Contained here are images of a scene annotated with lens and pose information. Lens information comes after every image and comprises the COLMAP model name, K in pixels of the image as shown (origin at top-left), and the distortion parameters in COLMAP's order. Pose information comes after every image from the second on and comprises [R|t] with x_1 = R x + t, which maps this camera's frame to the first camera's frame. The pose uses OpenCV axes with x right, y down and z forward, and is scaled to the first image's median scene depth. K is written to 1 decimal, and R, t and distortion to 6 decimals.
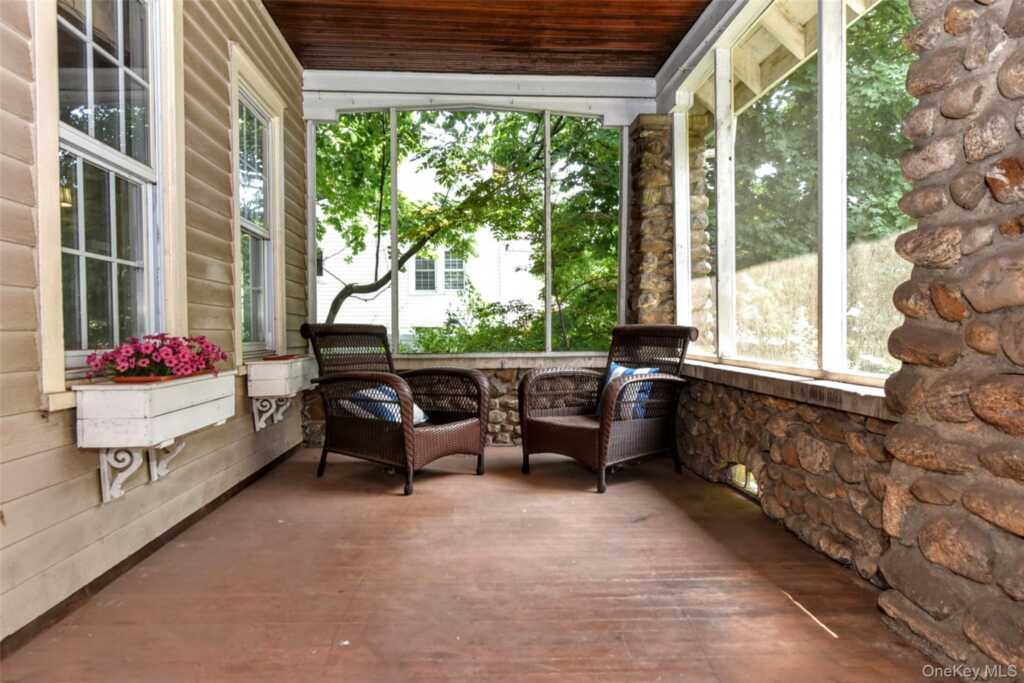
lens RADIAL K [[649.2, 0, 518.0], [0, 649.2, 346.3], [0, 0, 1]] dist [0.005745, 0.000855]
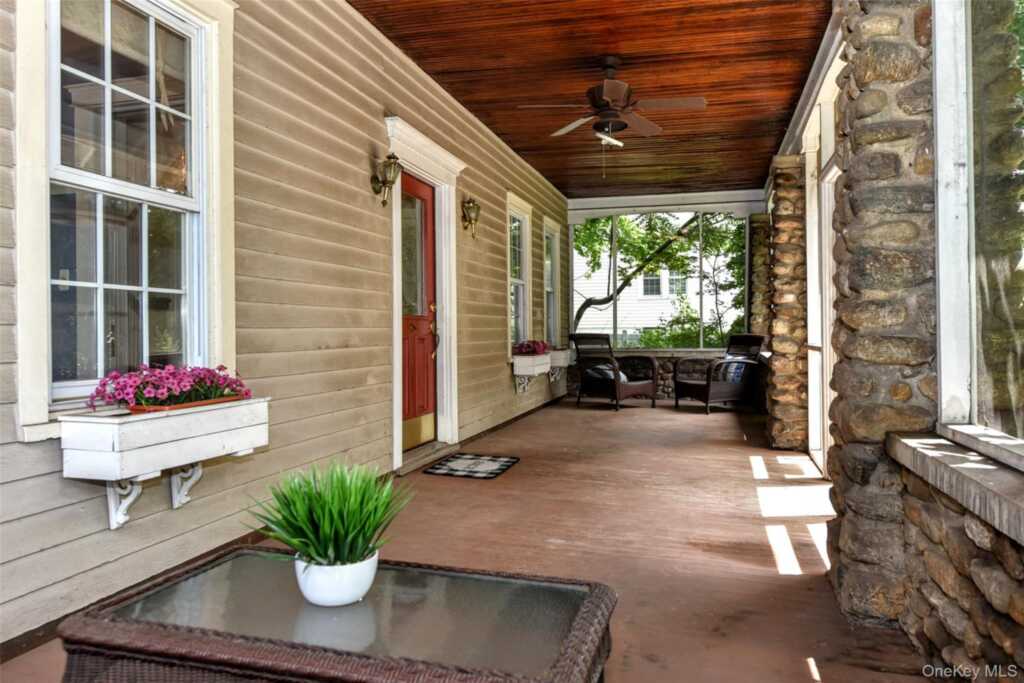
lens RADIAL K [[713.7, 0, 517.2], [0, 713.7, 338.5], [0, 0, 1]] dist [0.003023, 0.000288]
pose [[0.939423, 0.004382, -0.342732, 0.256379], [-0.006358, 0.999969, -0.004641, -0.005323], [0.342701, 0.006539, 0.939422, -1.046725]]
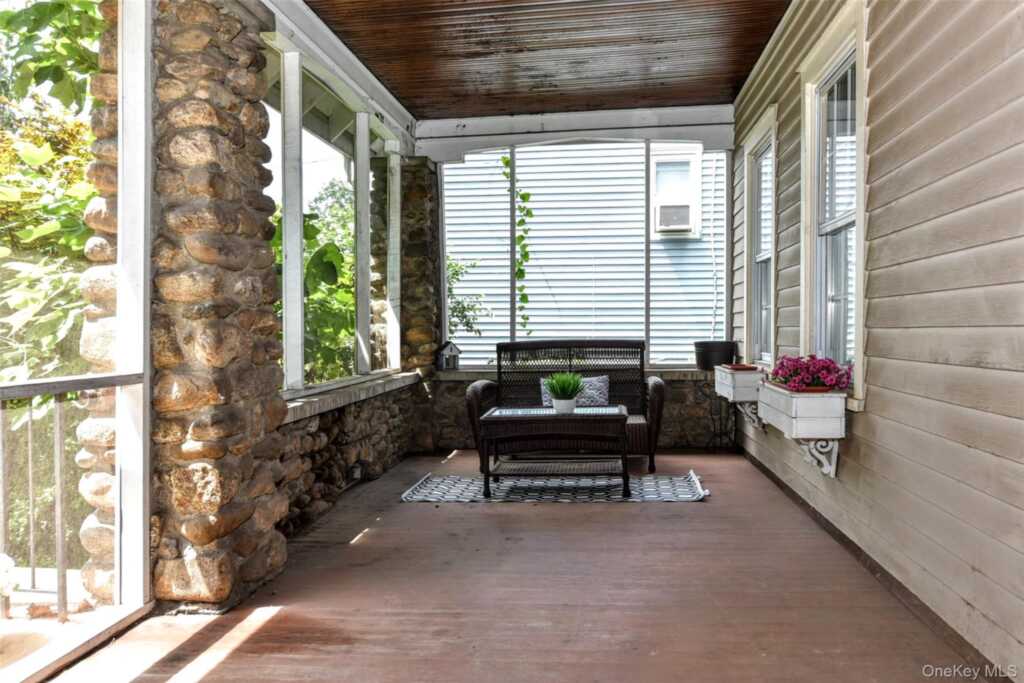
lens RADIAL K [[713.7, 0, 512.0], [0, 713.7, 340.4], [0, 0, 1]] dist [0.003023, 0.000288]
pose [[-0.979885, 0.007878, 0.199406, -0.540740], [0.012758, 0.999649, 0.023201, -0.061579], [-0.199153, 0.025278, -0.979642, 2.202730]]
